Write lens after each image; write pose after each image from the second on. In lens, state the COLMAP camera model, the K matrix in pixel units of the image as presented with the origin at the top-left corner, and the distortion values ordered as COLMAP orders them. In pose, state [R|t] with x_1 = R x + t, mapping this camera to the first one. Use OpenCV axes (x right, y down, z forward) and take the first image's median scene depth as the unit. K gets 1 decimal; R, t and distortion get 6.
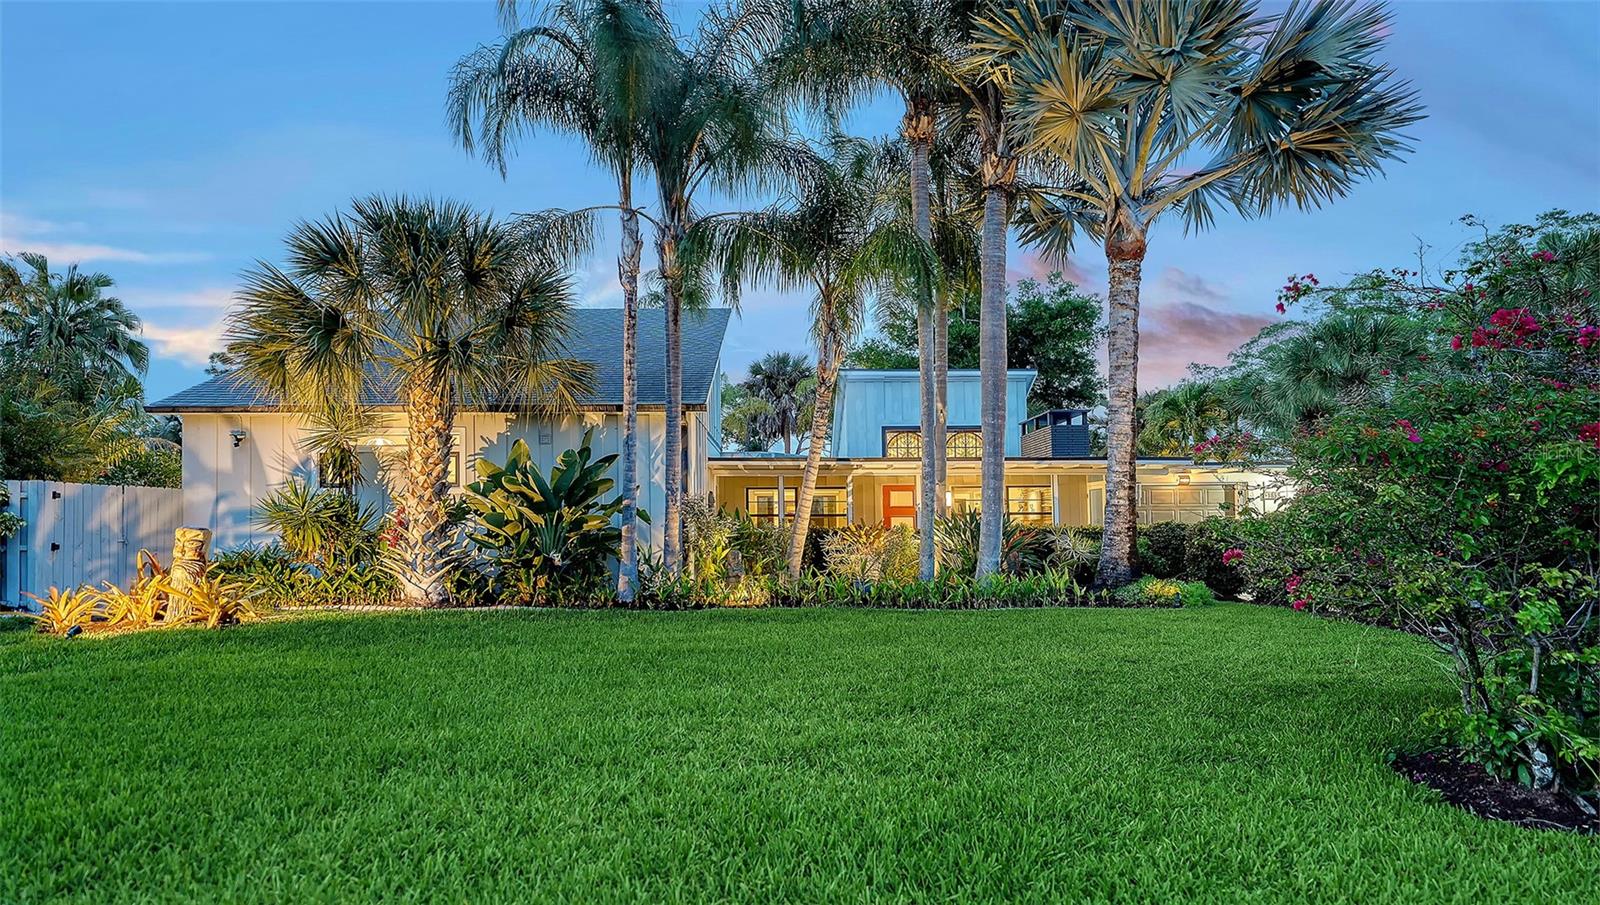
lens RADIAL K [[793.5, 0, 798.2], [0, 793.5, 455.5], [0, 0, 1]] dist [0.005960, 0.000319]
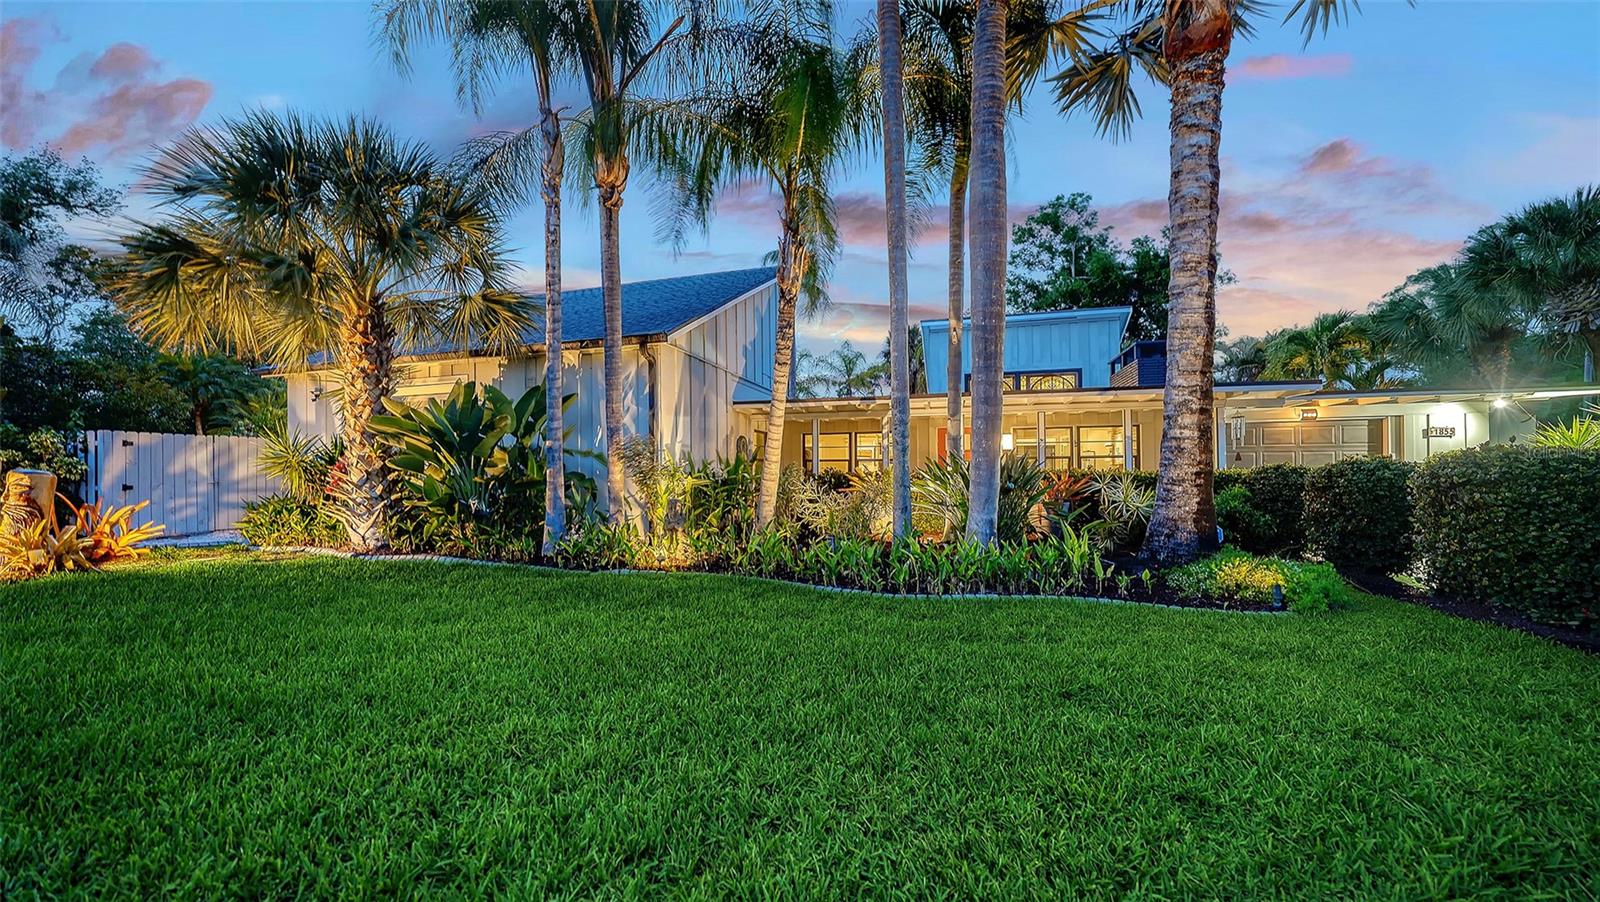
lens RADIAL K [[581.6, 0, 801.8], [0, 581.6, 452.3], [0, 0, 1]] dist [-0.020710, -0.000026]
pose [[0.960428, -0.008744, -0.278392, 0.234767], [0.024223, 0.998342, 0.052210, 0.041518], [0.277474, -0.056888, 0.959048, 0.458533]]
